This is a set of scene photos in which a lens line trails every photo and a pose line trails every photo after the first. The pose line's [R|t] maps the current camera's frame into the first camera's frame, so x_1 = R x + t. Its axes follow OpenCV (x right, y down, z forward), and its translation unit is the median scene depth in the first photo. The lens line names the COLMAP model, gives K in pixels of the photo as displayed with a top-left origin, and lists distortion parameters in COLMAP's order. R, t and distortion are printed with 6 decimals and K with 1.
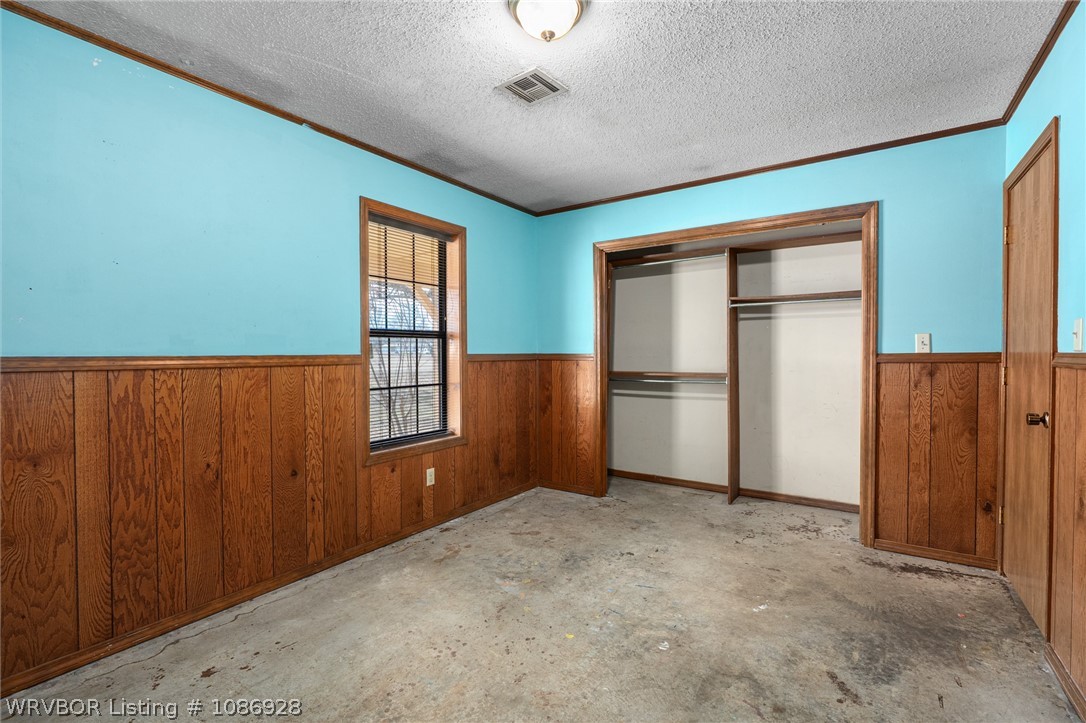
lens RADIAL K [[485.0, 0, 542.0], [0, 485.0, 359.5], [0, 0, 1]] dist [-0.013738, 0.005072]
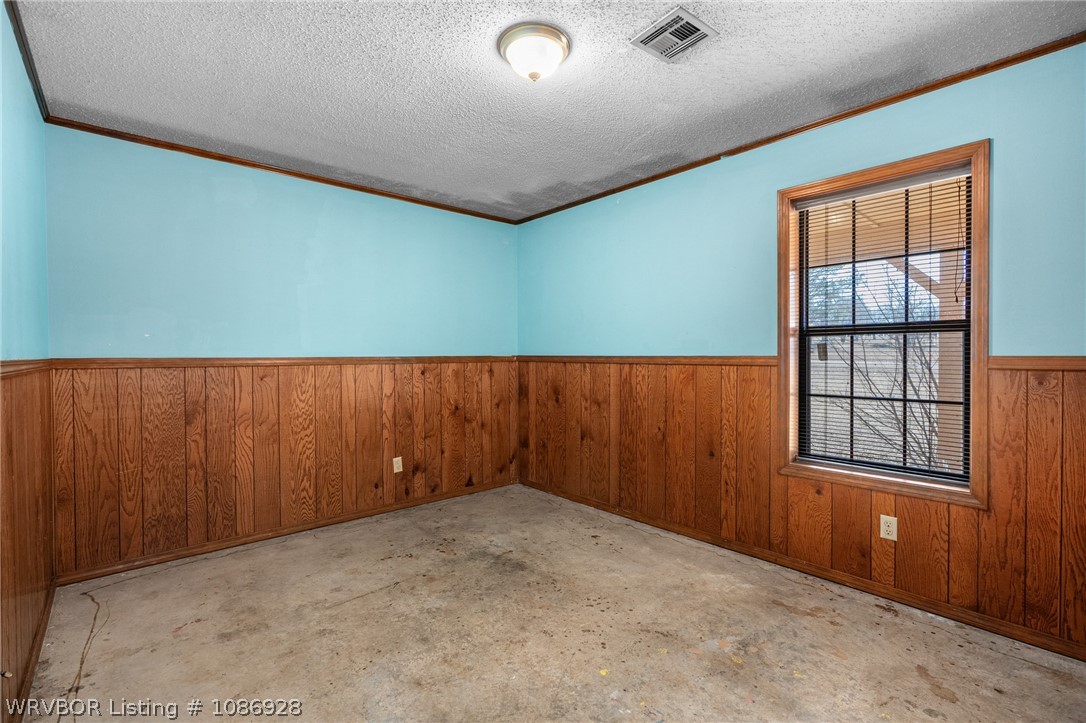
lens RADIAL K [[485.0, 0, 542.0], [0, 485.0, 359.5], [0, 0, 1]] dist [-0.013738, 0.005072]
pose [[-0.241838, 0.014565, -0.970207, 0.730484], [-0.009802, 0.999800, 0.017452, -0.016410], [0.970267, 0.013730, -0.241646, 0.848967]]
